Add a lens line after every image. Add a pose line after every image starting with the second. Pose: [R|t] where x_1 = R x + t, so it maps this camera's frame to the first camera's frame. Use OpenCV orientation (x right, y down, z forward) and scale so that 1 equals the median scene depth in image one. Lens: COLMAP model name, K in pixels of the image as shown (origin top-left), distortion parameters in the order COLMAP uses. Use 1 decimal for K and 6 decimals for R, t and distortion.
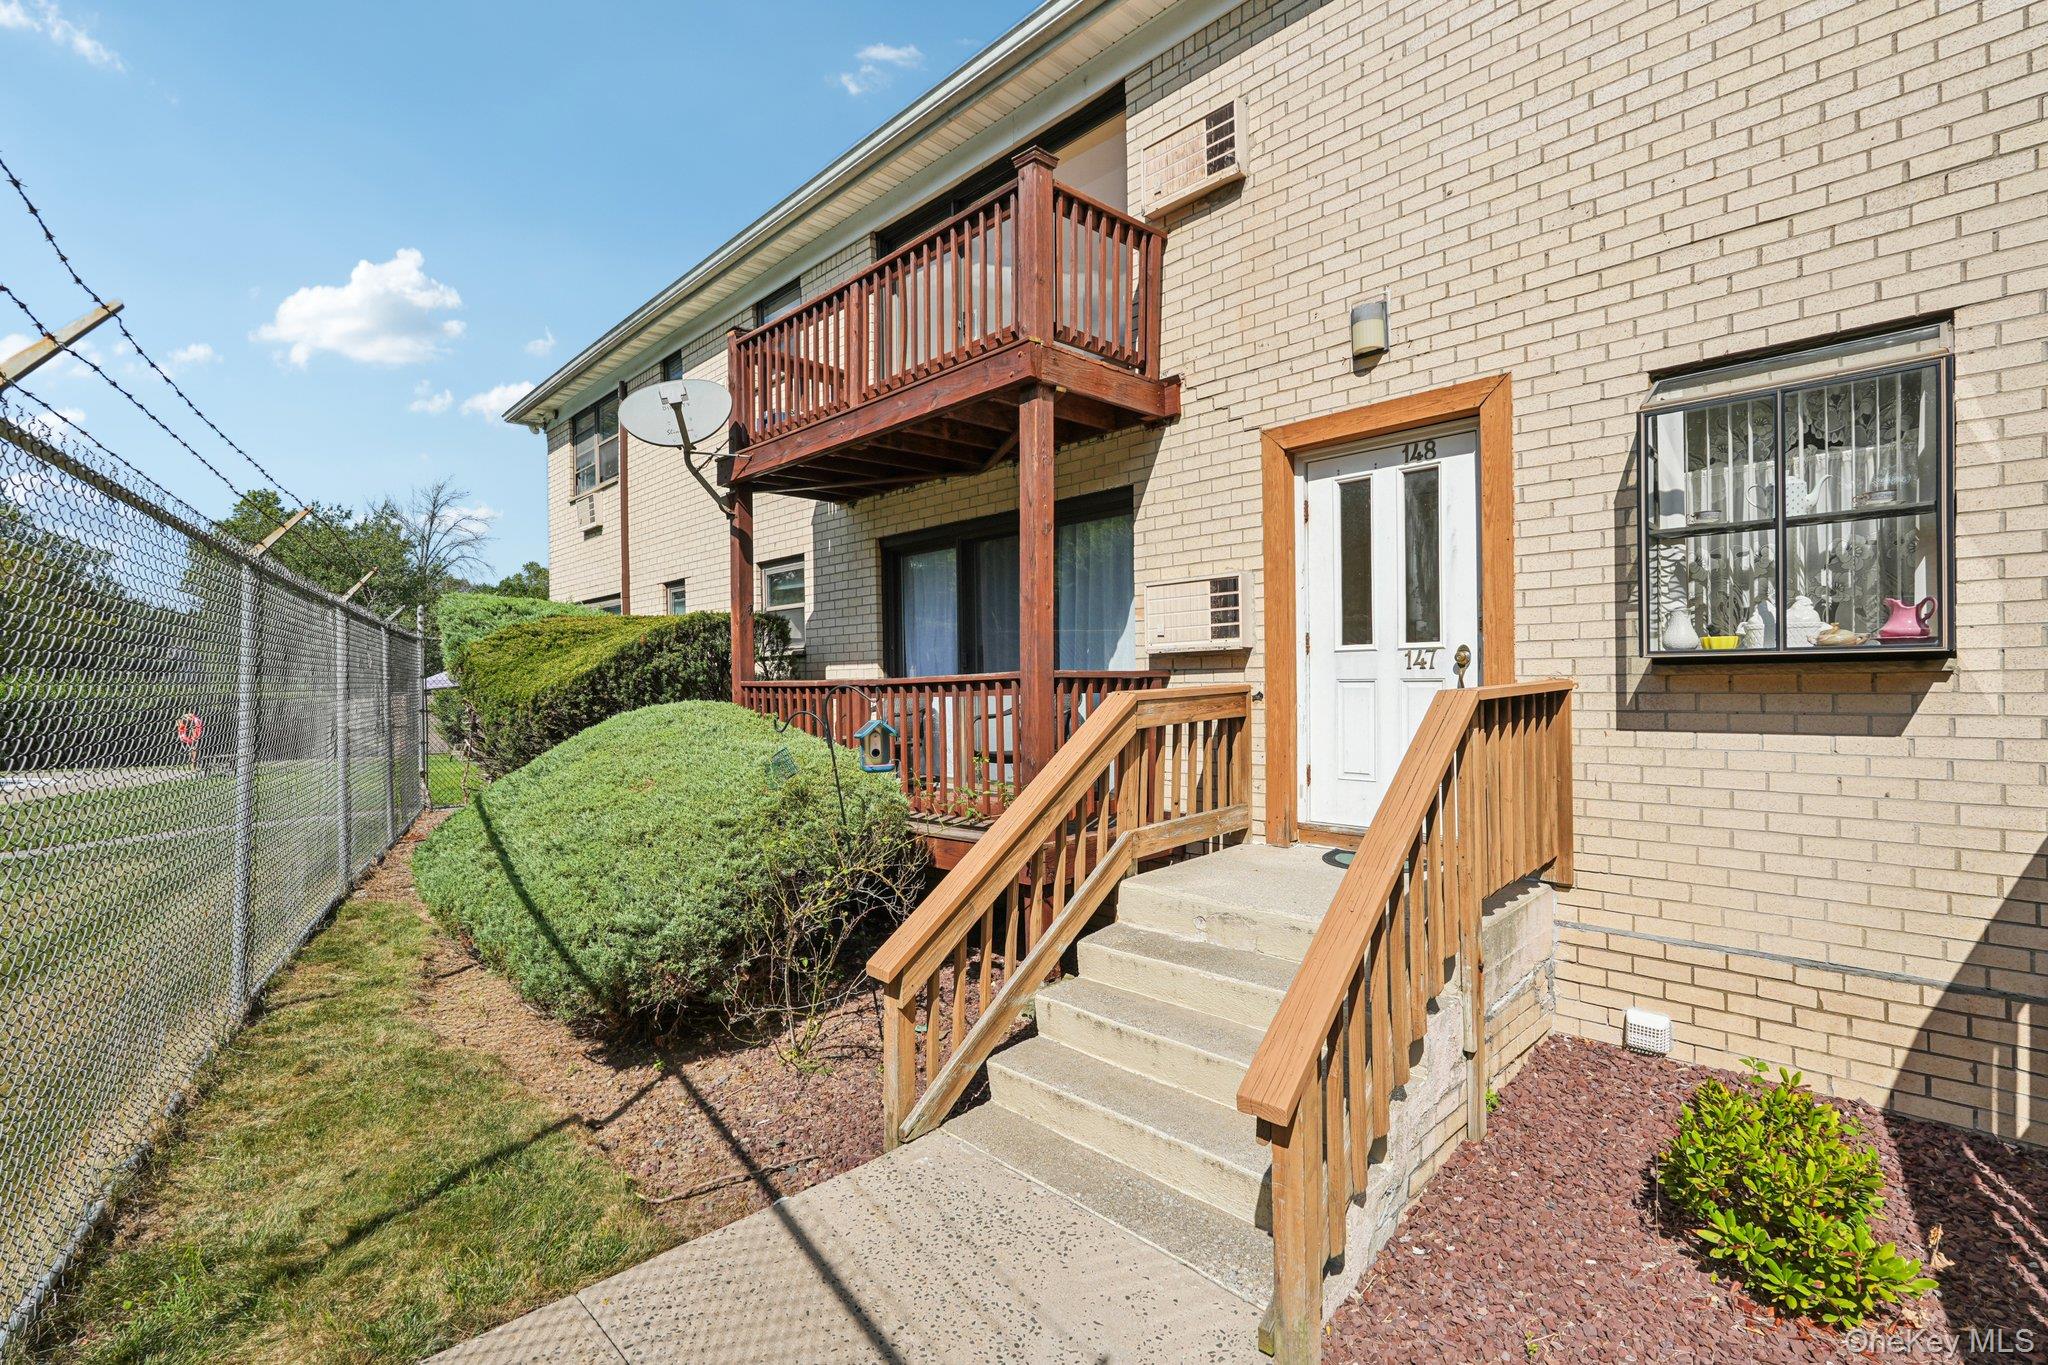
lens RADIAL K [[913.7, 0, 1024.0], [0, 913.7, 682.5], [0, 0, 1]] dist [-0.000253, 0.005147]
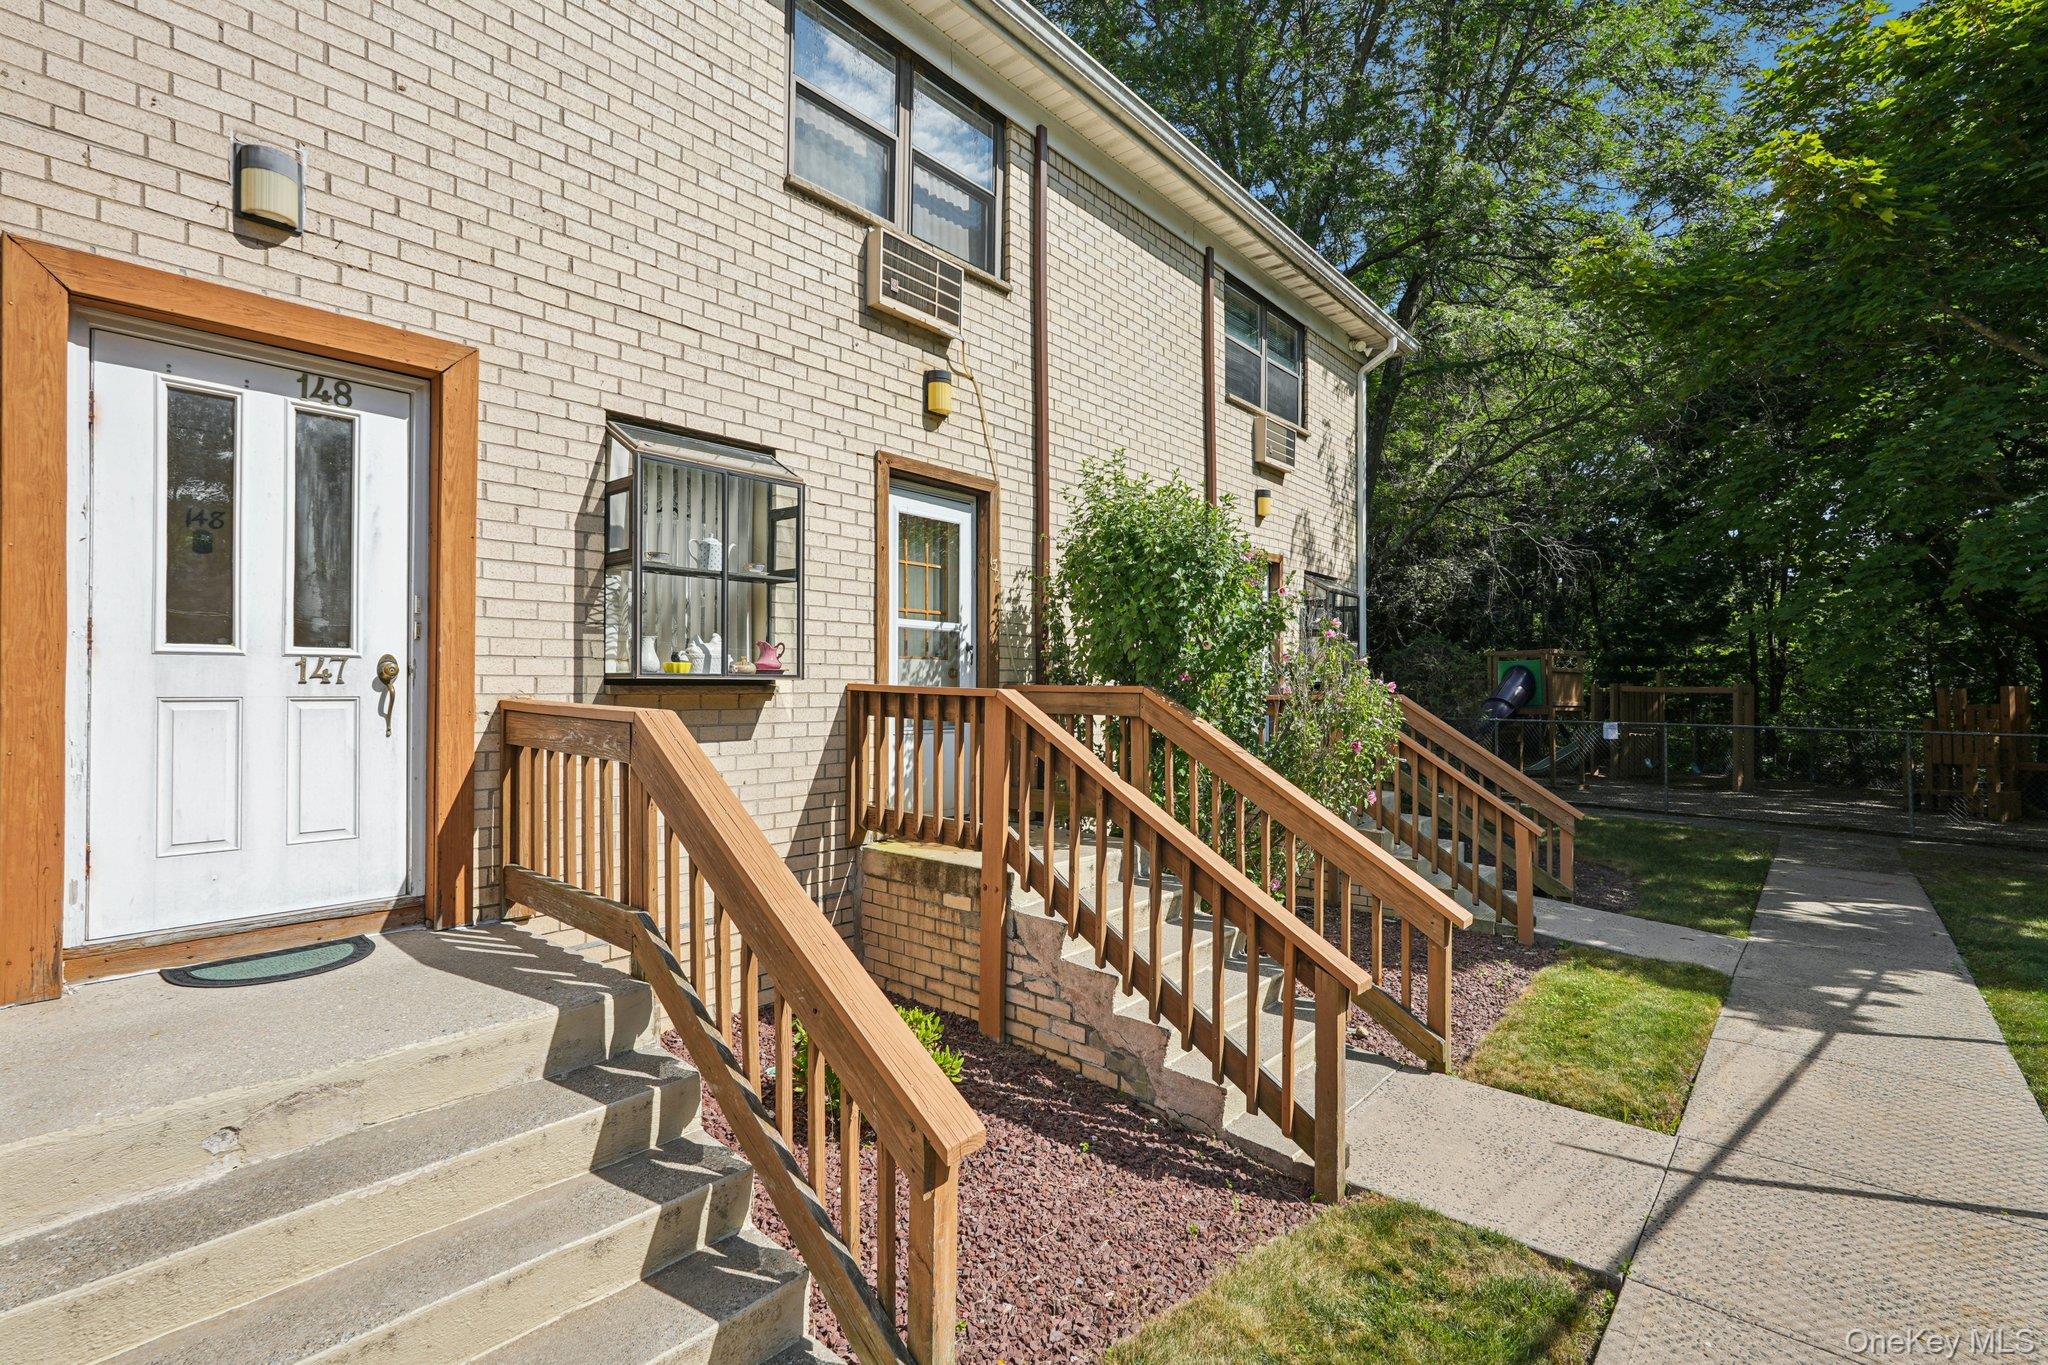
lens RADIAL K [[940.1, 0, 1016.4], [0, 940.1, 682.1], [0, 0, 1]] dist [-0.003615, 0.004313]
pose [[-0.066992, 0.017573, 0.997599, -0.361168], [0.000511, 0.999845, -0.017578, -0.002543], [-0.997753, -0.000668, -0.066991, 0.494444]]
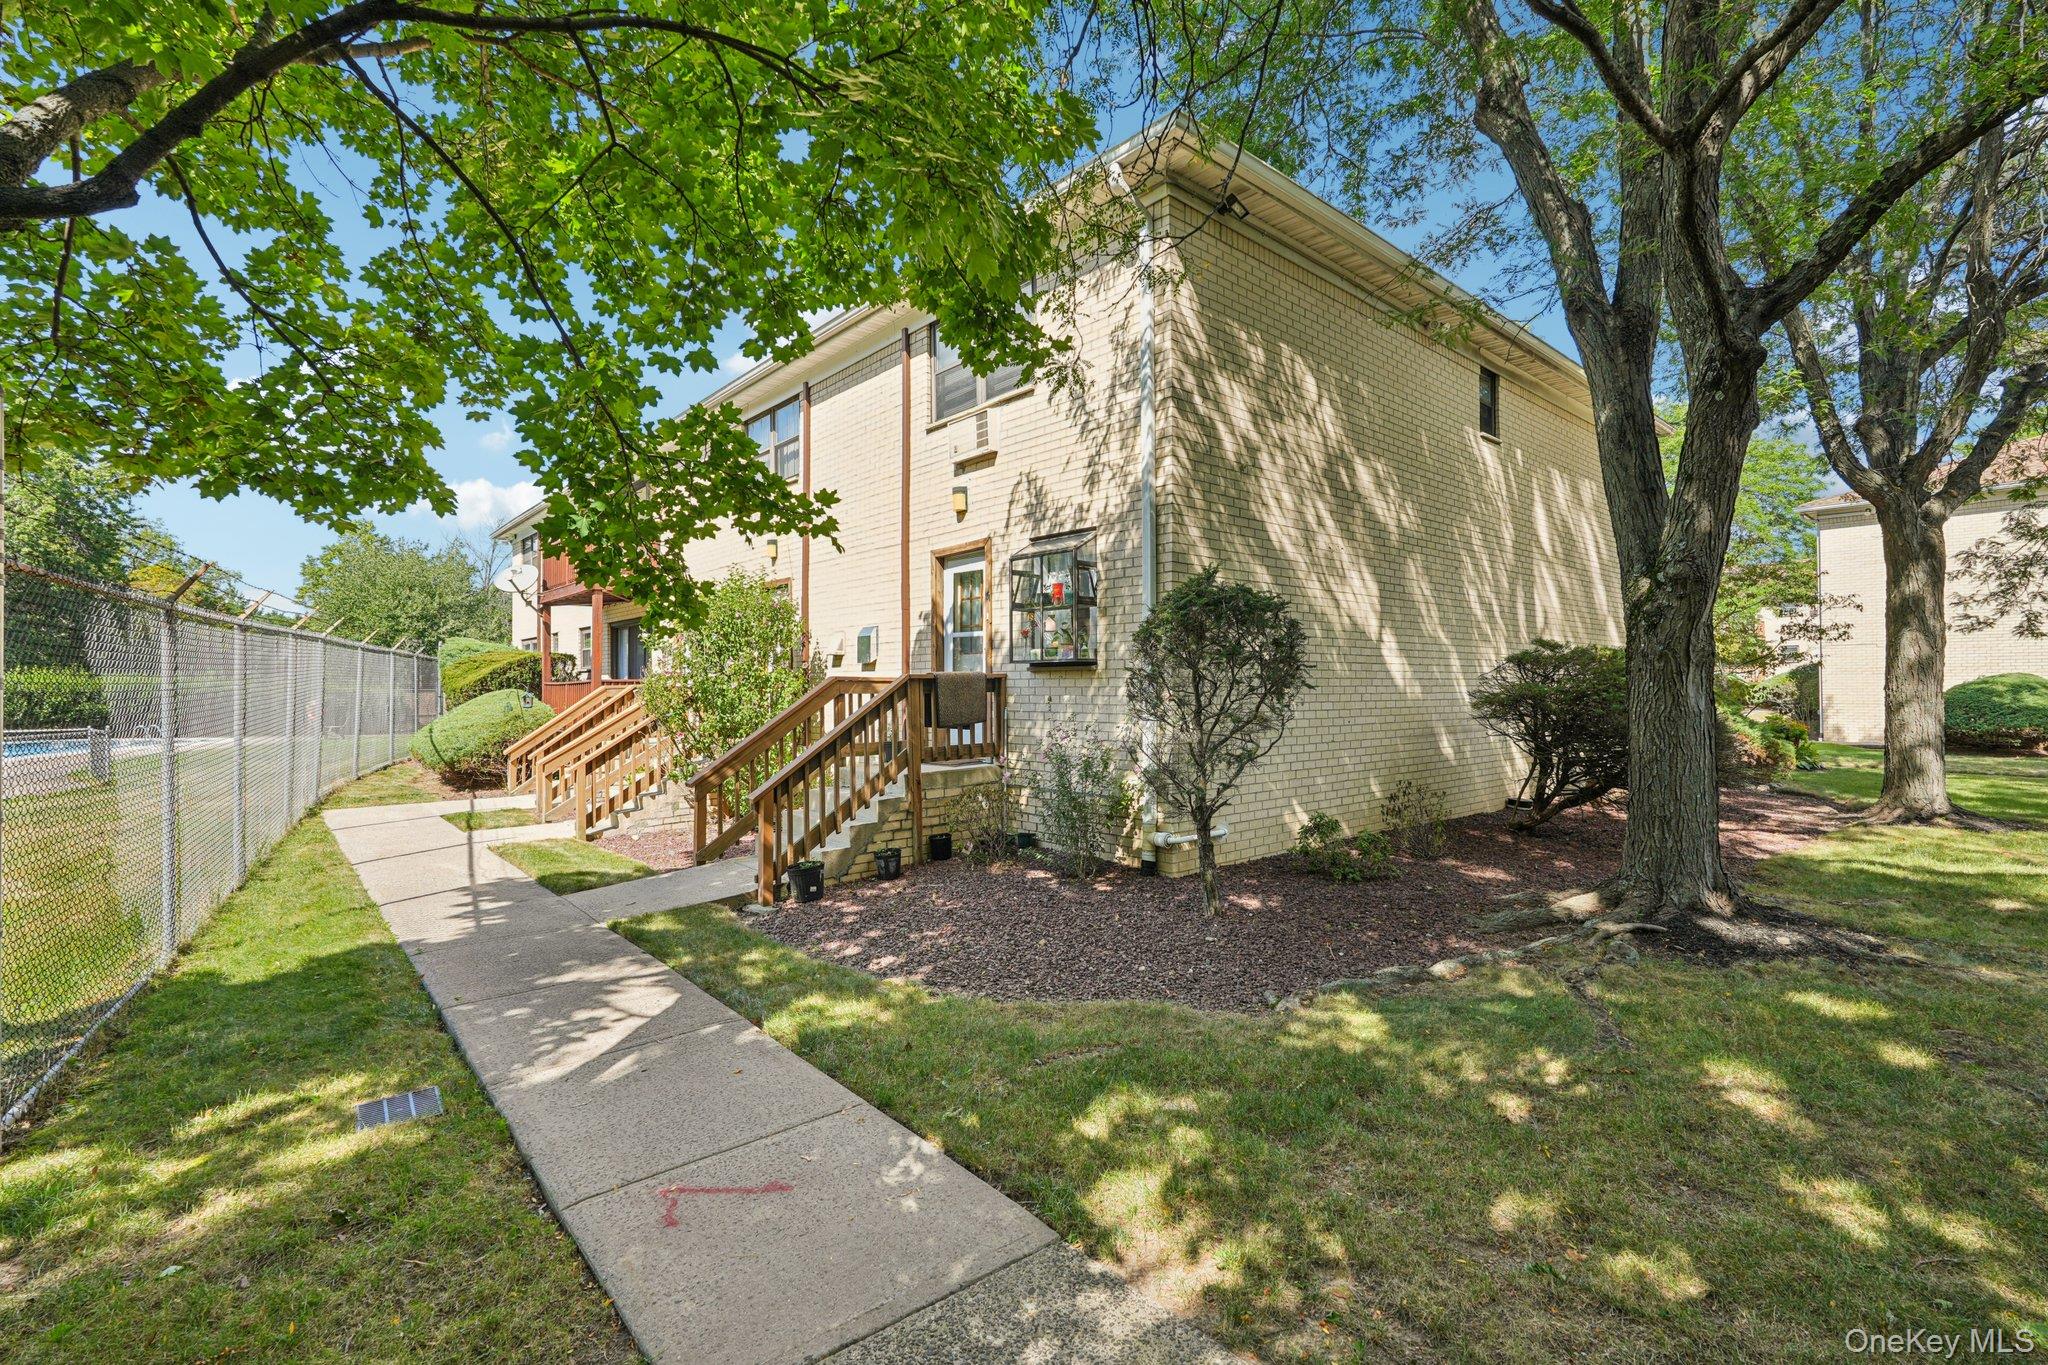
lens RADIAL K [[913.7, 0, 1024.0], [0, 913.7, 682.5], [0, 0, 1]] dist [-0.000253, 0.005147]
pose [[0.997904, 0.009902, -0.063952, 1.874681], [-0.010389, 0.999919, -0.007301, 0.004690], [0.063874, 0.007950, 0.997926, -2.280719]]
